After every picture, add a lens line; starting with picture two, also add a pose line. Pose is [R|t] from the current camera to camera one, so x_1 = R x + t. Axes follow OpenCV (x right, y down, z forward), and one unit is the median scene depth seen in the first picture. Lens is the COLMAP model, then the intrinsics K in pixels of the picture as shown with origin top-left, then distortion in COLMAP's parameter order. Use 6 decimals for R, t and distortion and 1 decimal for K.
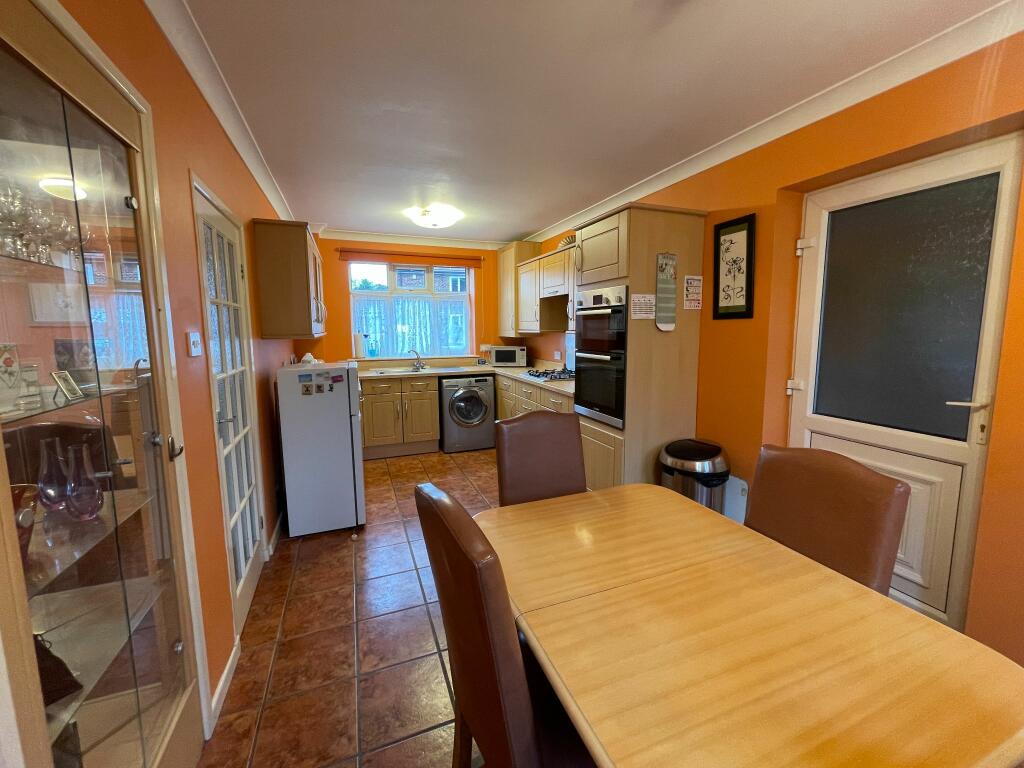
lens RADIAL K [[415.9, 0, 511.9], [0, 415.9, 378.5], [0, 0, 1]] dist [0.001135, -0.000665]
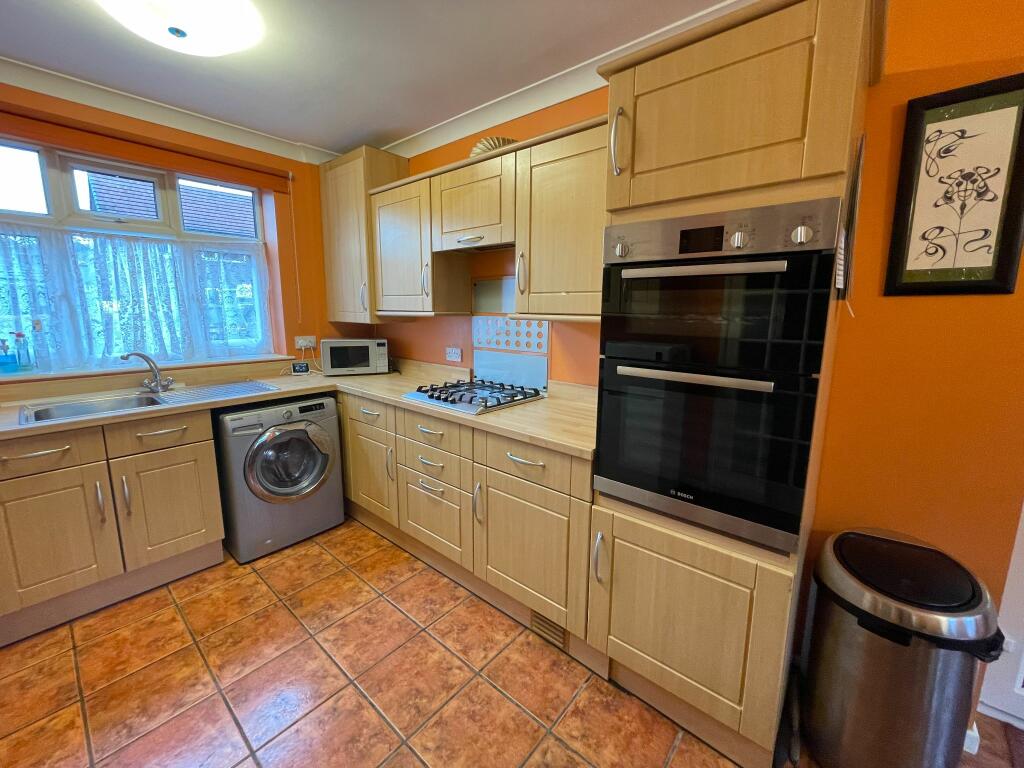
lens RADIAL K [[415.9, 0, 512.7], [0, 415.9, 375.5], [0, 0, 1]] dist [0.001135, -0.000665]
pose [[0.883061, -0.062041, 0.465139, -0.092704], [0.043801, 0.997792, 0.049932, -0.050756], [-0.467209, -0.023719, 0.883829, 0.429417]]
